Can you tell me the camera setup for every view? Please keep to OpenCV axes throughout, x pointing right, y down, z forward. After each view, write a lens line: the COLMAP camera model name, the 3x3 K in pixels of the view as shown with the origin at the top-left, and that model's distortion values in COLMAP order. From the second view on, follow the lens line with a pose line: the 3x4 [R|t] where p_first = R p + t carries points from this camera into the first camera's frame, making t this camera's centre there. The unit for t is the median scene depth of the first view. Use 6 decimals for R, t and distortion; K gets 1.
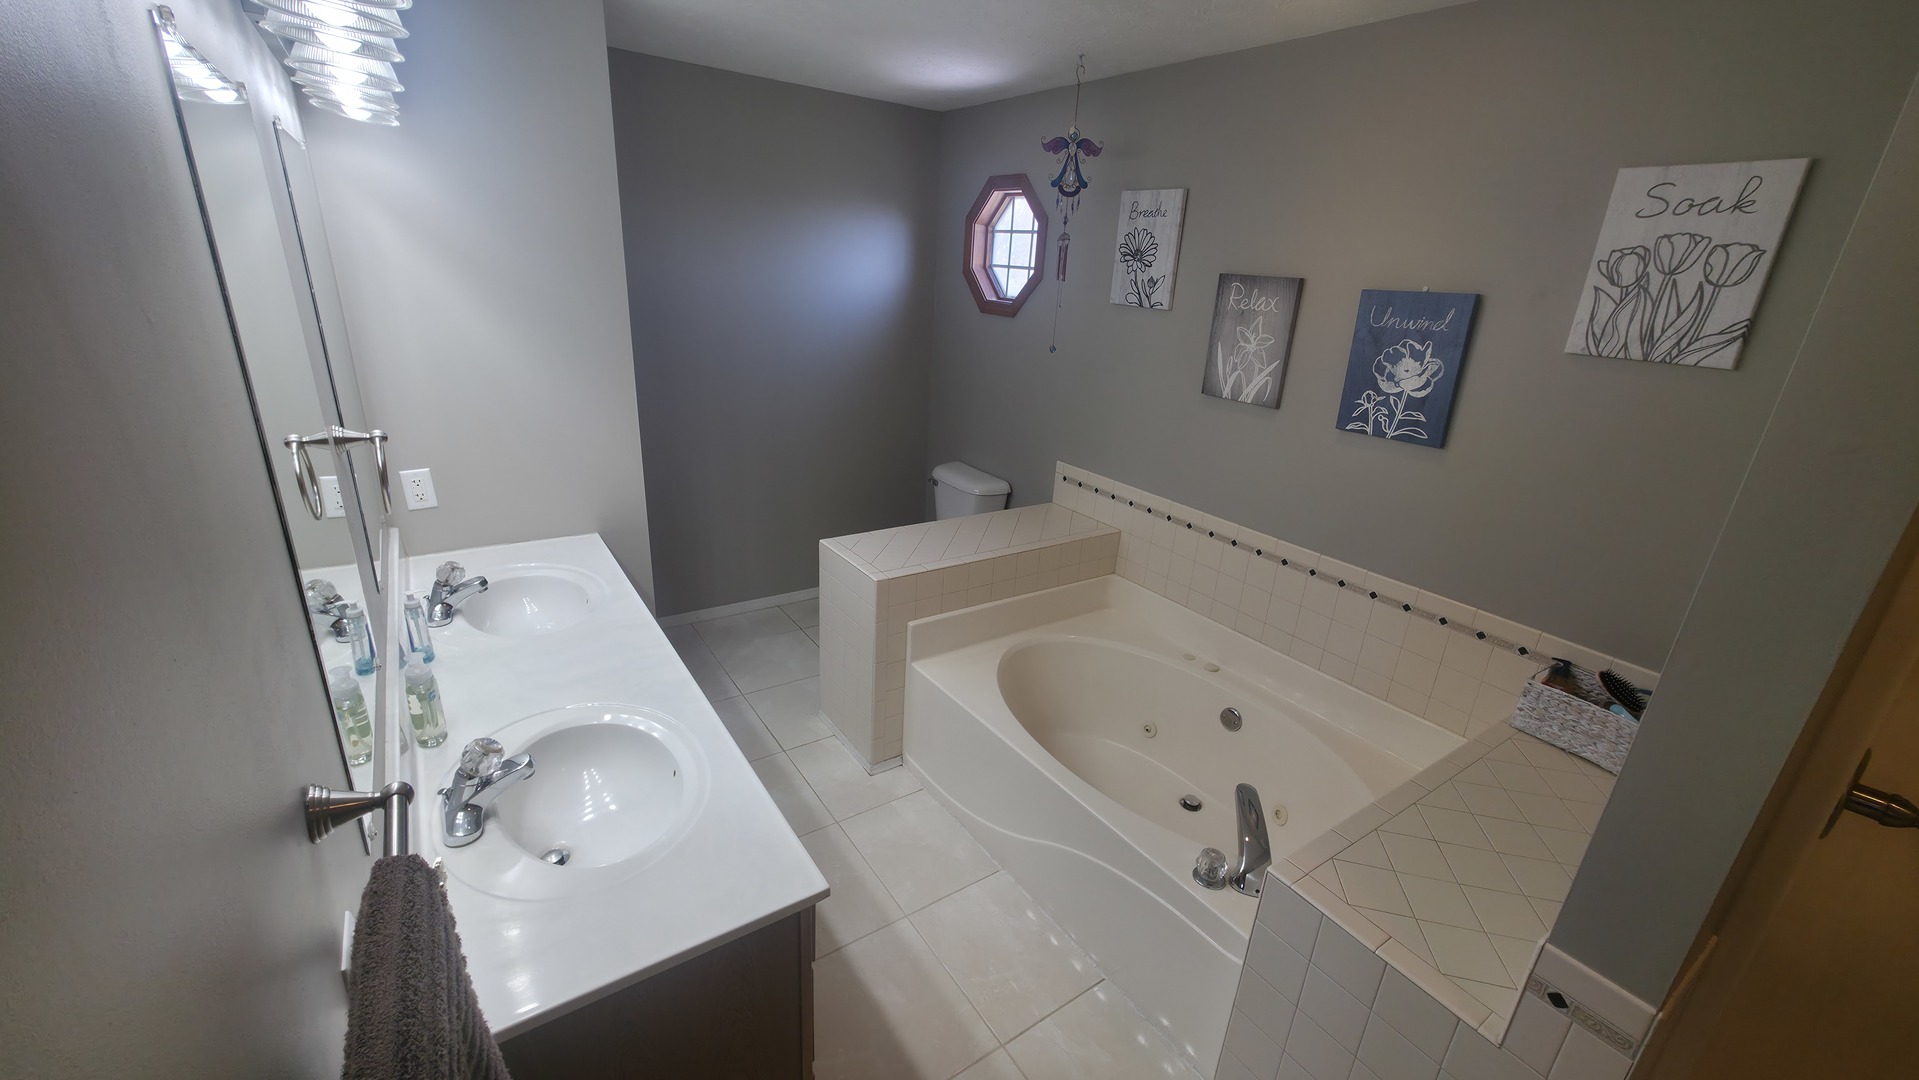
lens RADIAL K [[757.3, 0, 957.0], [0, 757.3, 537.4], [0, 0, 1]] dist [-0.000172, -0.000136]
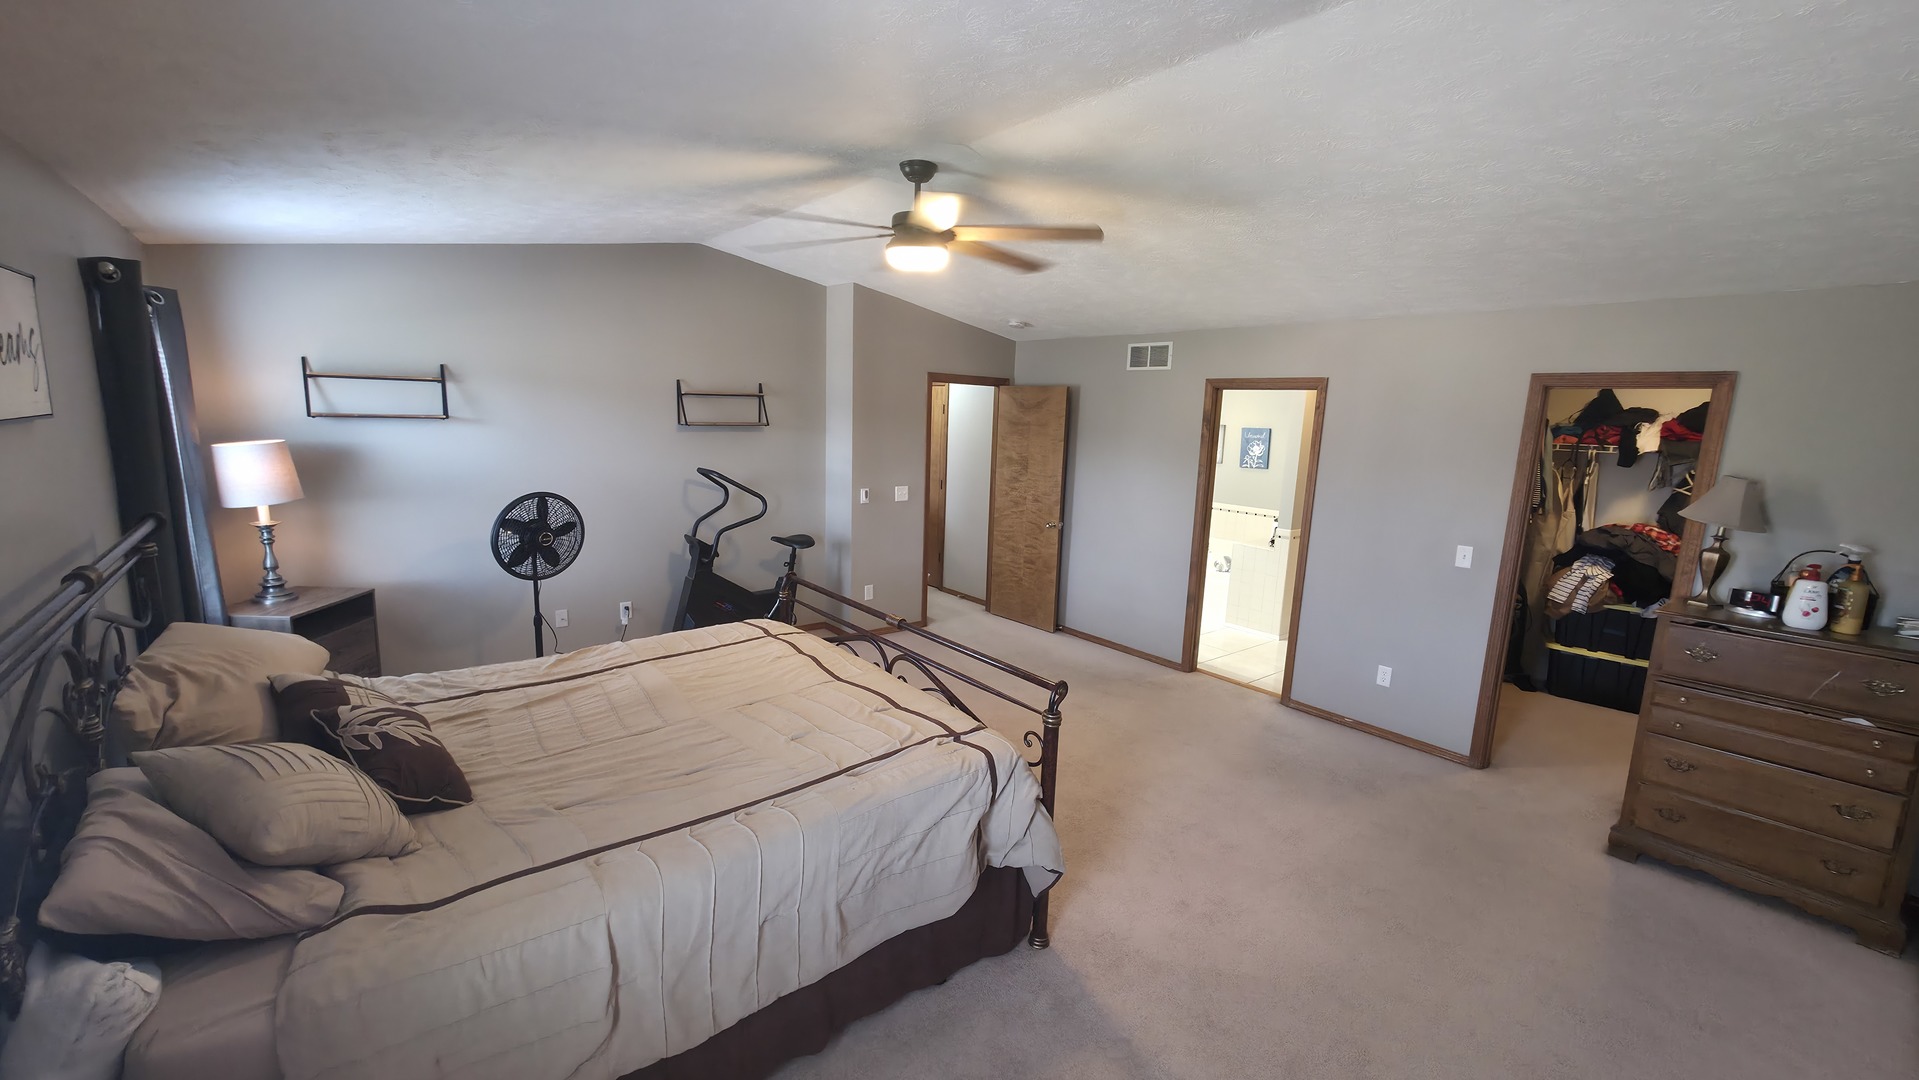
lens RADIAL K [[757.3, 0, 959.8], [0, 757.3, 541.8], [0, 0, 1]] dist [-0.000172, -0.000136]
pose [[0.995262, -0.032443, 0.091656, -1.180068], [0.047595, 0.984585, -0.168307, 0.768916], [-0.084782, 0.171872, 0.981464, -2.390957]]
